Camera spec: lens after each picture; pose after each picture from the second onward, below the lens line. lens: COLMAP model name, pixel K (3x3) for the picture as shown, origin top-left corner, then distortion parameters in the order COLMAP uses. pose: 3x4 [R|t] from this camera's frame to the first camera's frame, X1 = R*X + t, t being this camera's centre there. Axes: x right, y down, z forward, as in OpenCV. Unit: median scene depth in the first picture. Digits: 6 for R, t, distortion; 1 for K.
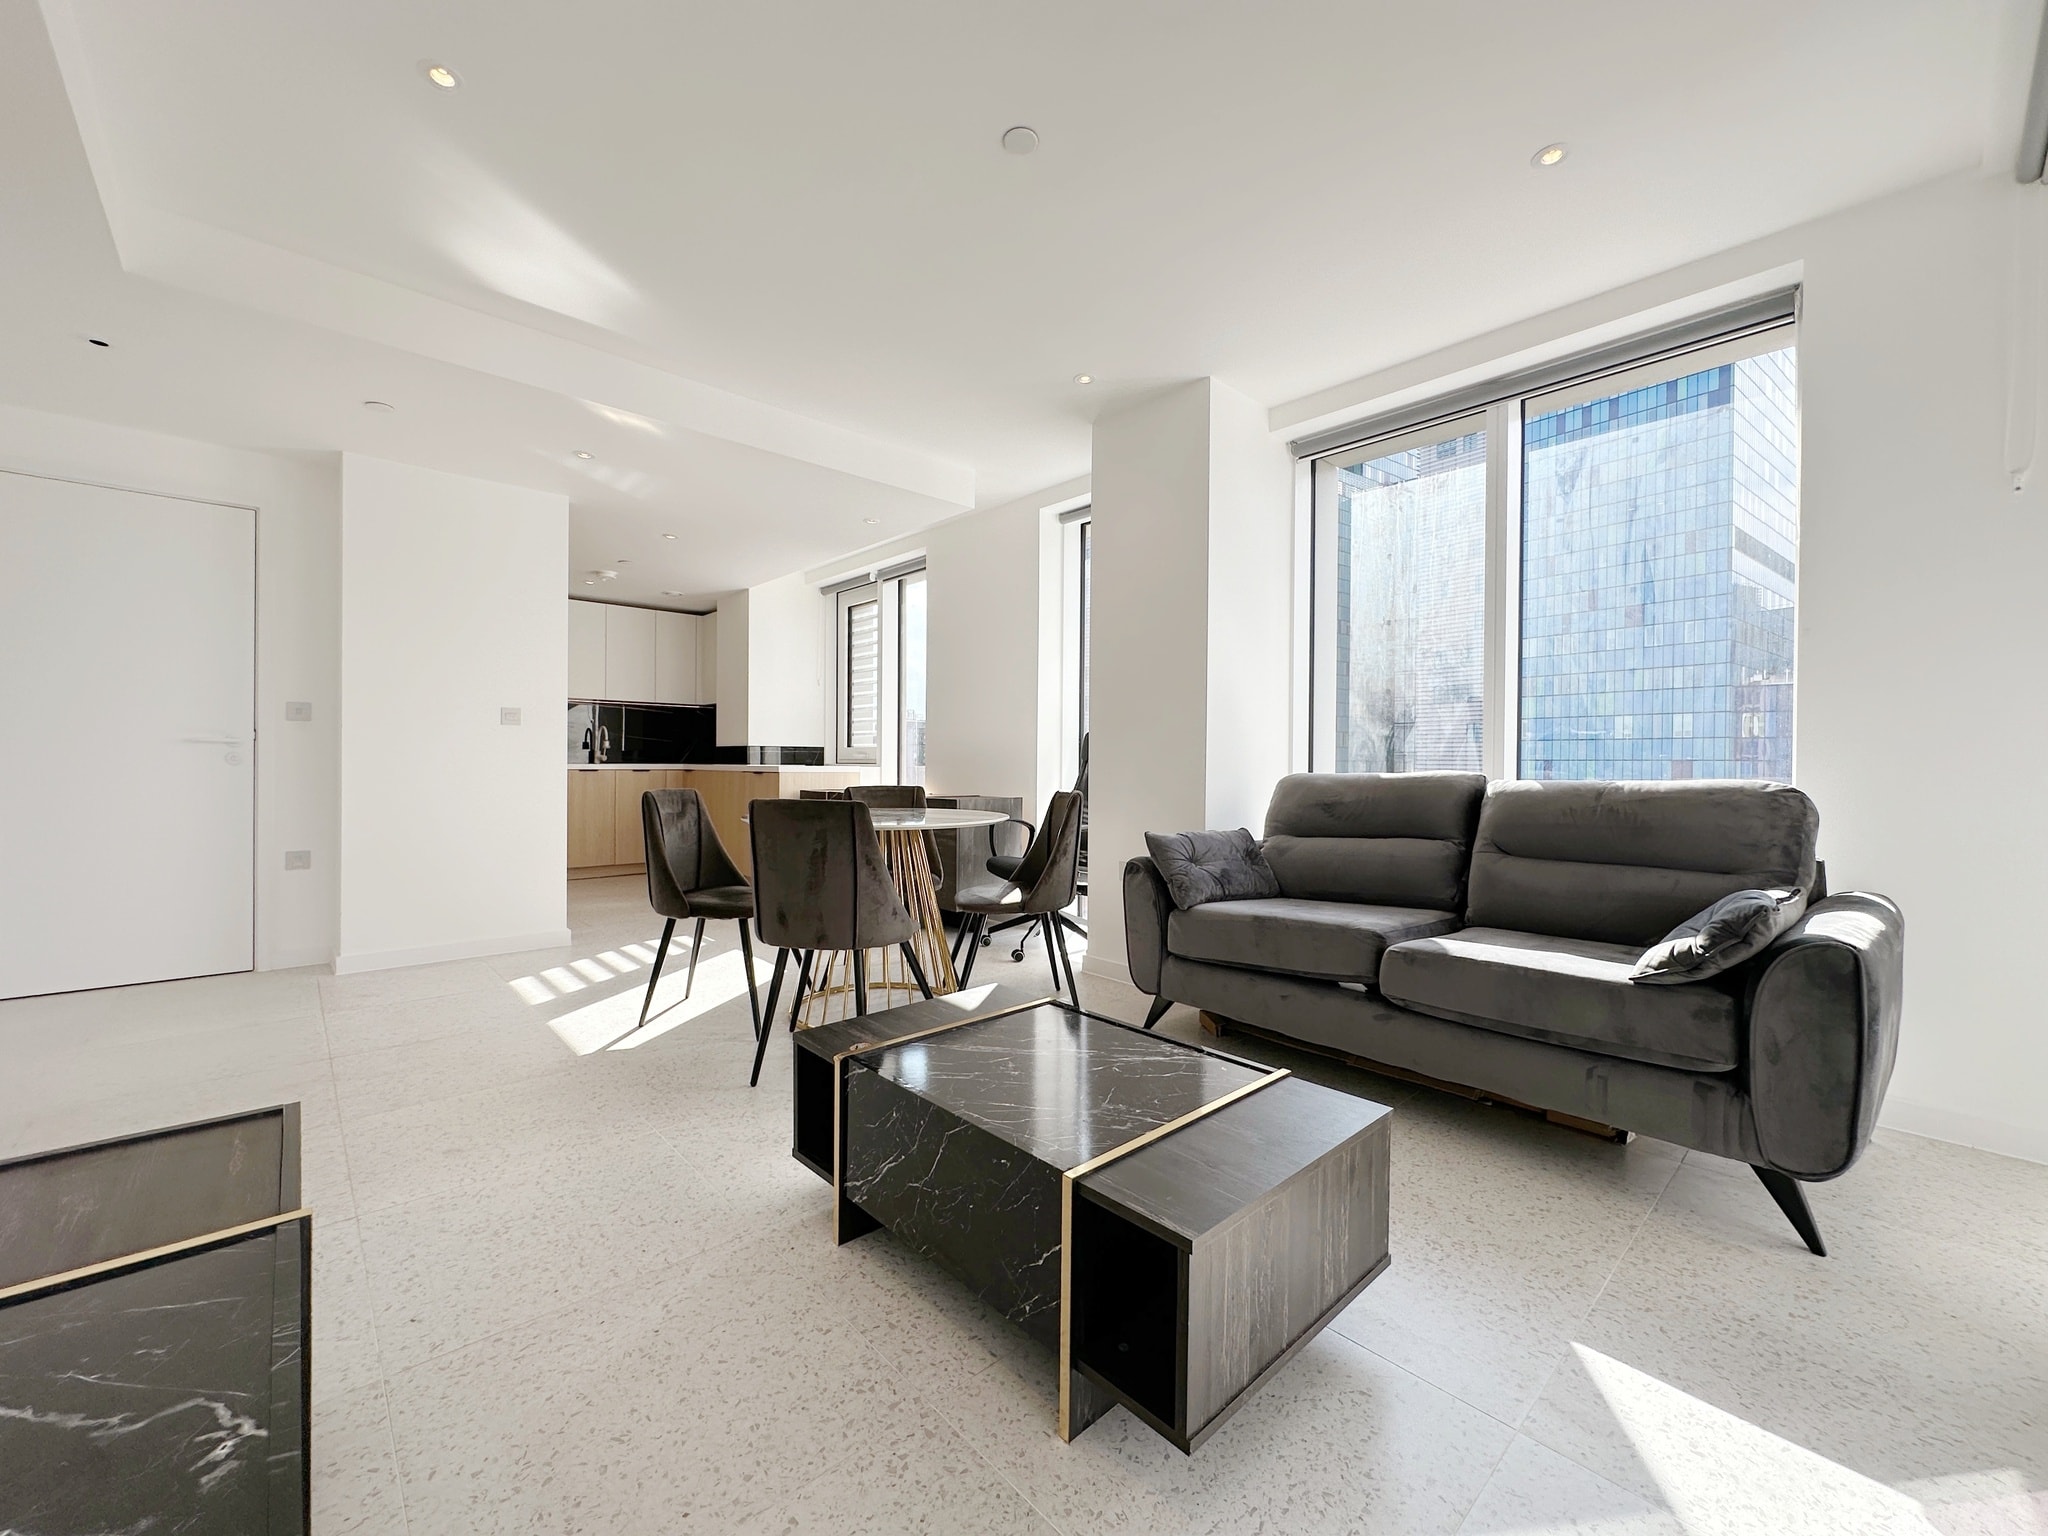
lens RADIAL K [[813.1, 0, 992.0], [0, 813.1, 759.4], [0, 0, 1]] dist [-0.003171, 0.001045]
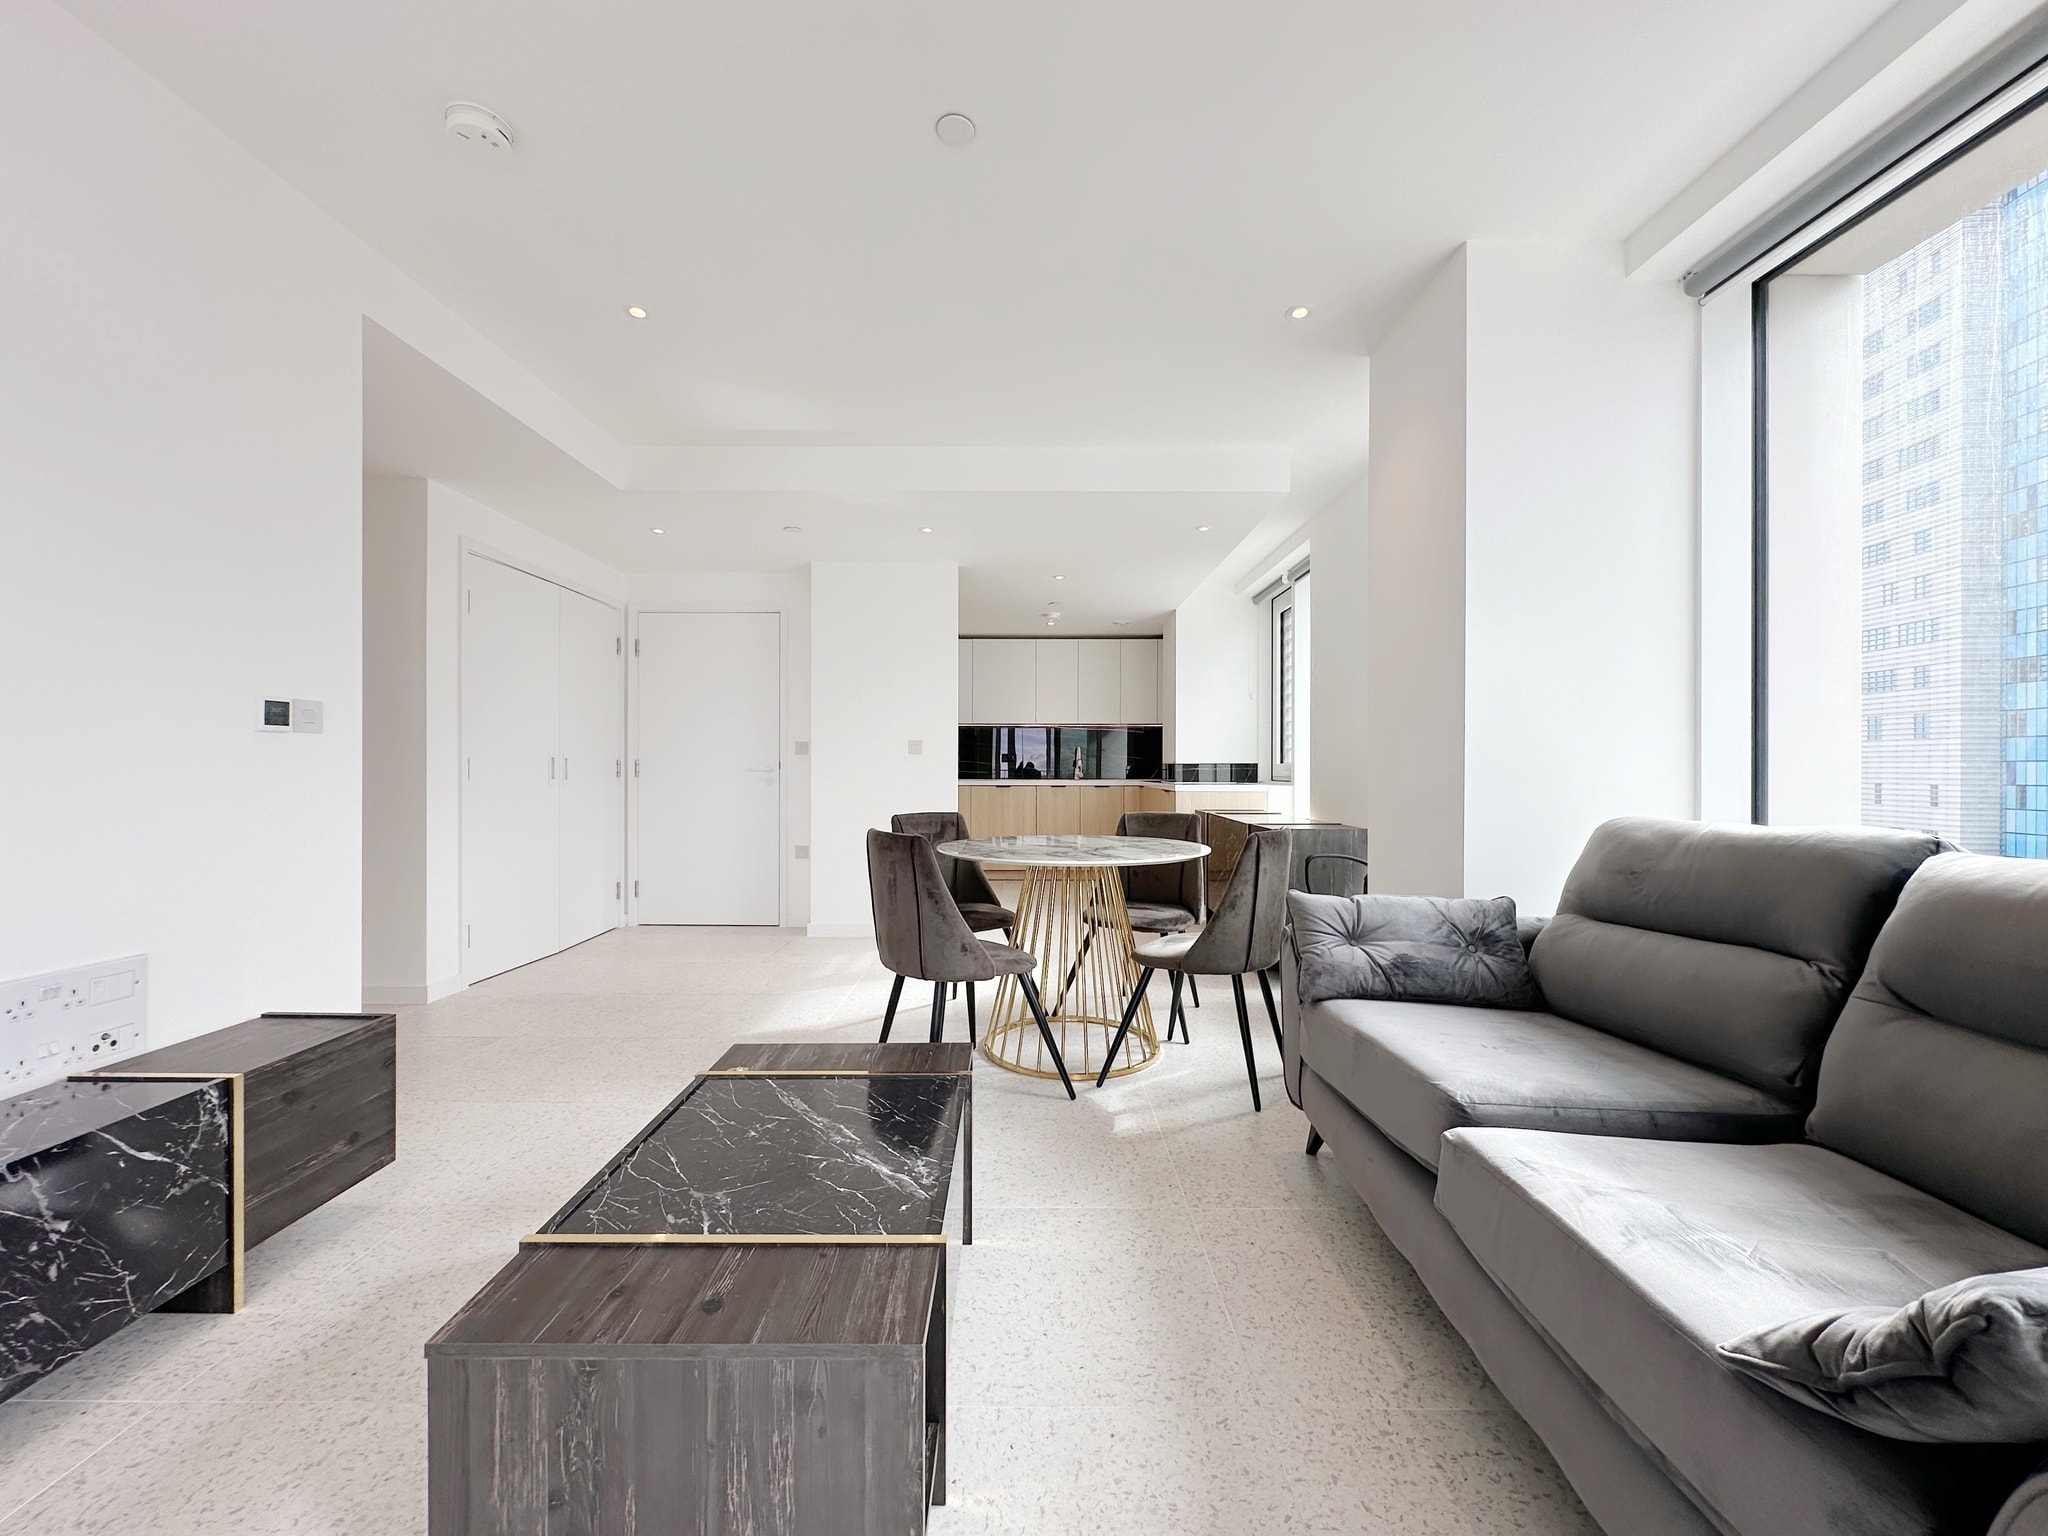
lens RADIAL K [[813.1, 0, 1080.1], [0, 813.1, 759.6], [0, 0, 1]] dist [-0.003171, 0.001045]
pose [[0.746676, -0.009810, -0.665115, 0.514953], [0.007074, 0.999952, -0.006806, -0.028116], [0.665150, 0.000377, 0.746710, 0.282485]]
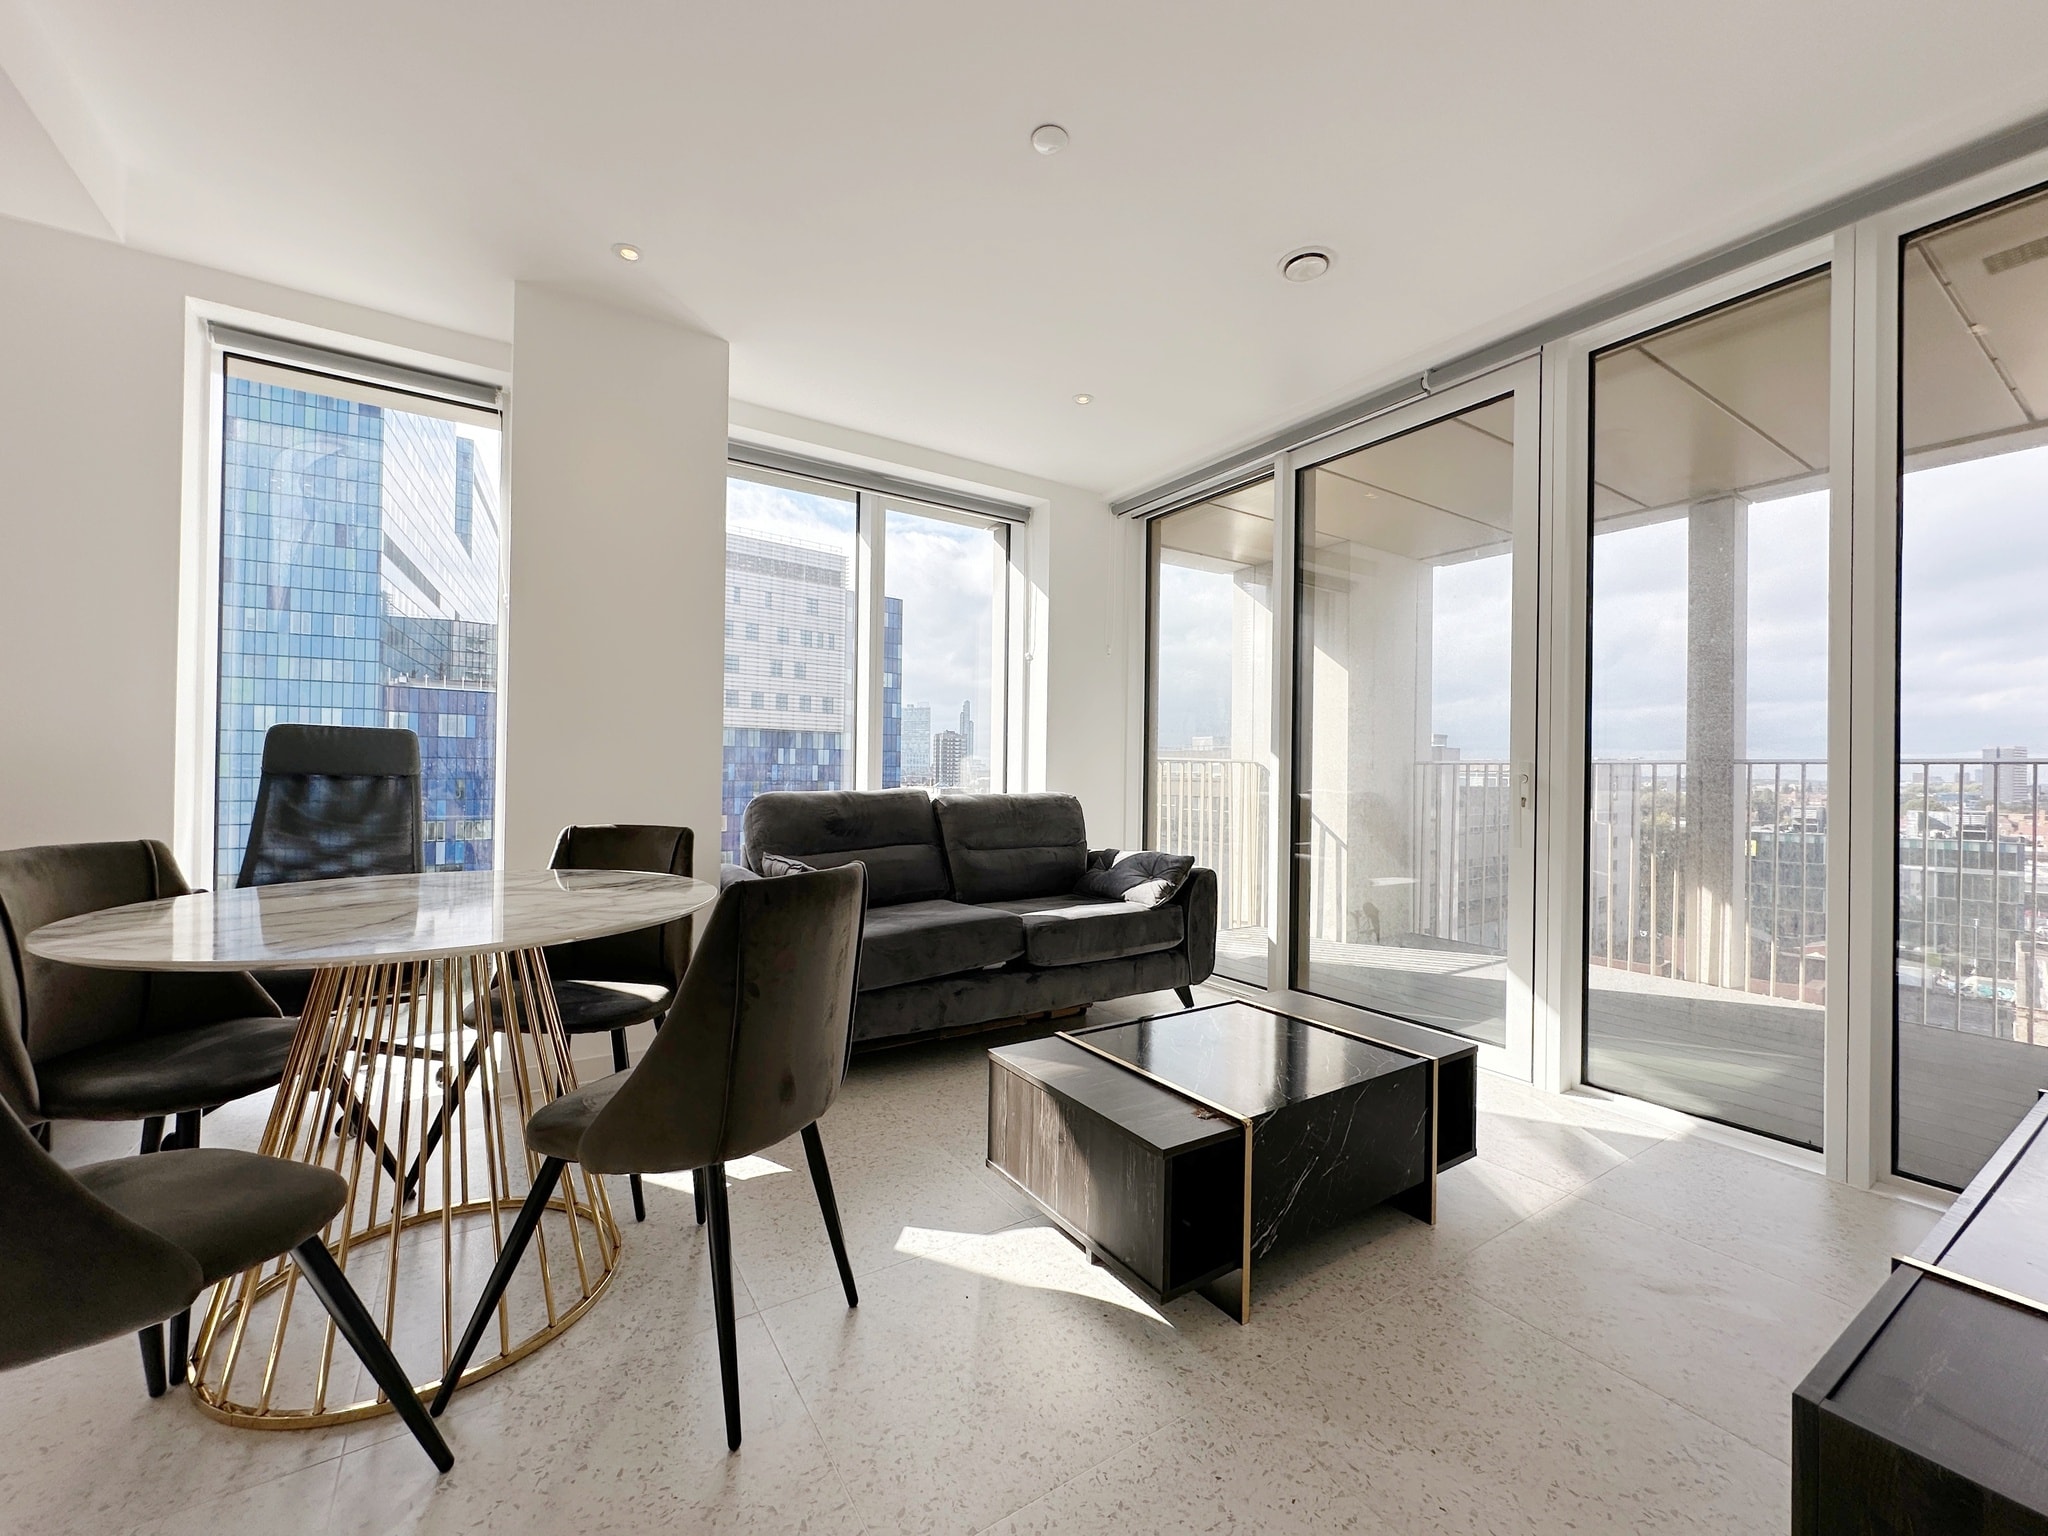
lens RADIAL K [[813.1, 0, 1043.4], [0, 813.1, 760.4], [0, 0, 1]] dist [-0.003171, 0.001045]
pose [[0.140178, 0.006503, 0.990105, -0.657034], [-0.014800, 0.999880, -0.004471, -0.024584], [-0.990016, -0.014027, 0.140257, 0.630224]]
